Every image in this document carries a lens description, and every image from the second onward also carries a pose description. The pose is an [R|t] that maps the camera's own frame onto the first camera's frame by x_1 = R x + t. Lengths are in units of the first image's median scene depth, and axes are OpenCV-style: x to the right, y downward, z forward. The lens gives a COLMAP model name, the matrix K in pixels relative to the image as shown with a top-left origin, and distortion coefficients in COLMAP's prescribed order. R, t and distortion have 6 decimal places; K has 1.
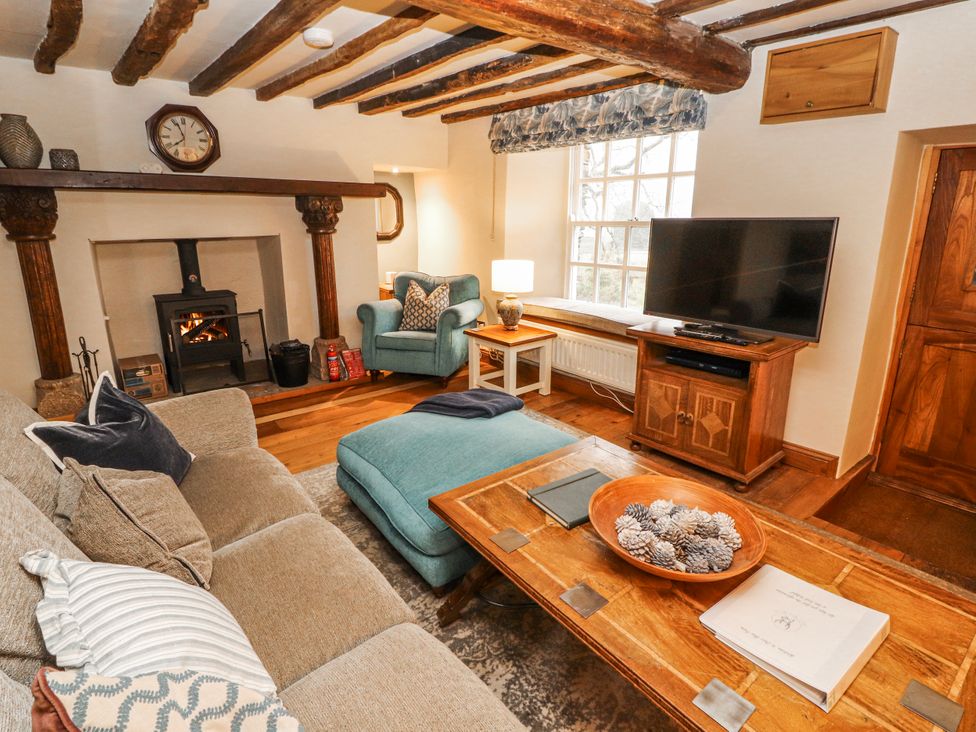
lens RADIAL K [[505.1, 0, 495.2], [0, 505.1, 353.0], [0, 0, 1]] dist [-0.001343, -0.011322]
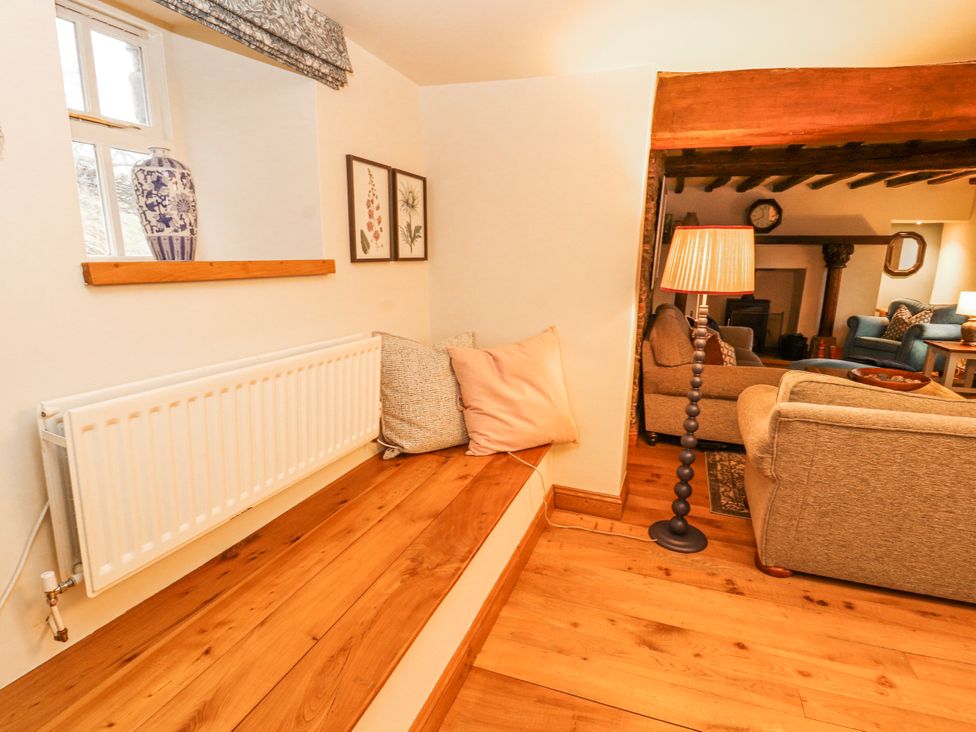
lens RADIAL K [[505.1, 0, 489.0], [0, 505.1, 368.8], [0, 0, 1]] dist [-0.001343, -0.011322]
pose [[0.507887, 0.189804, -0.840253, 0.513745], [-0.226354, 0.970552, 0.082419, 0.192328], [0.831152, 0.148336, 0.535894, -0.724696]]
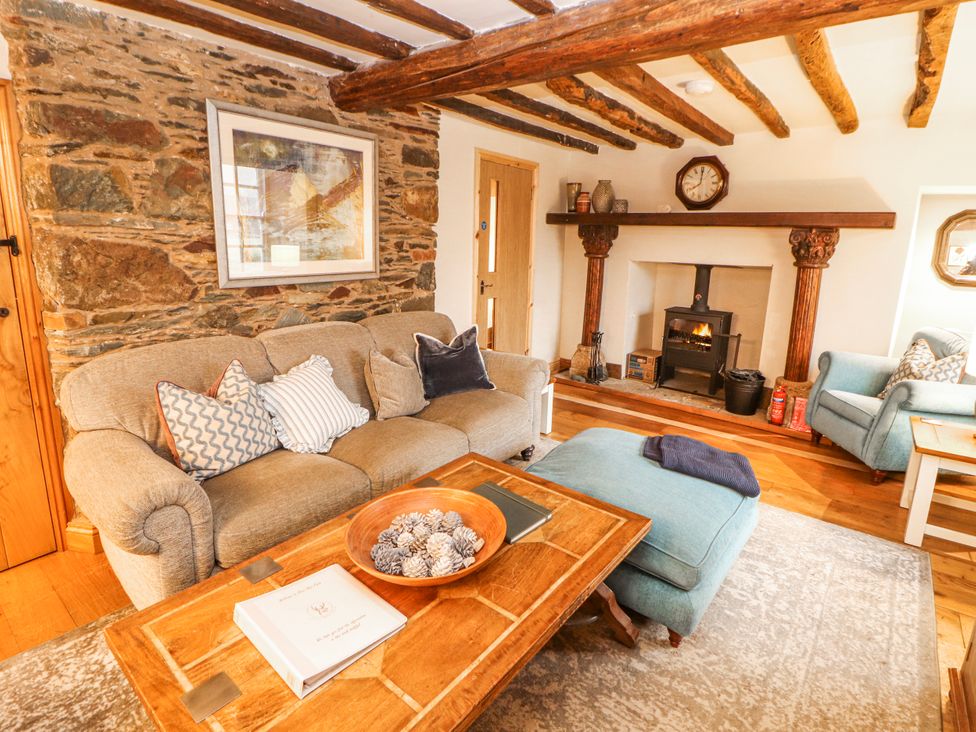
lens RADIAL K [[505.1, 0, 496.6], [0, 505.1, 336.9], [0, 0, 1]] dist [-0.001343, -0.011322]
pose [[0.222246, 0.189811, -0.956336, 0.465416], [-0.277870, 0.952520, 0.124478, -0.077537], [0.934556, 0.238072, 0.264437, 0.272572]]
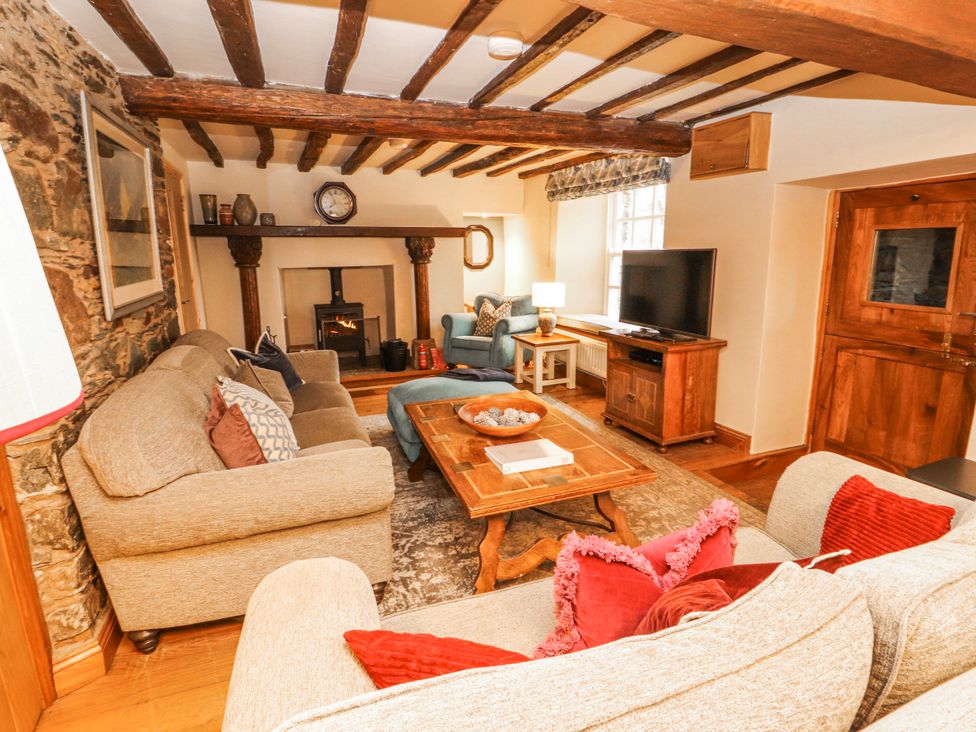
lens RADIAL K [[505.1, 0, 498.1], [0, 505.1, 357.4], [0, 0, 1]] dist [-0.001343, -0.011322]
pose [[0.954257, 0.049797, -0.294812, 0.310587], [-0.065175, 0.996966, -0.042562, 0.074346], [0.291798, 0.059829, 0.954607, -0.281592]]
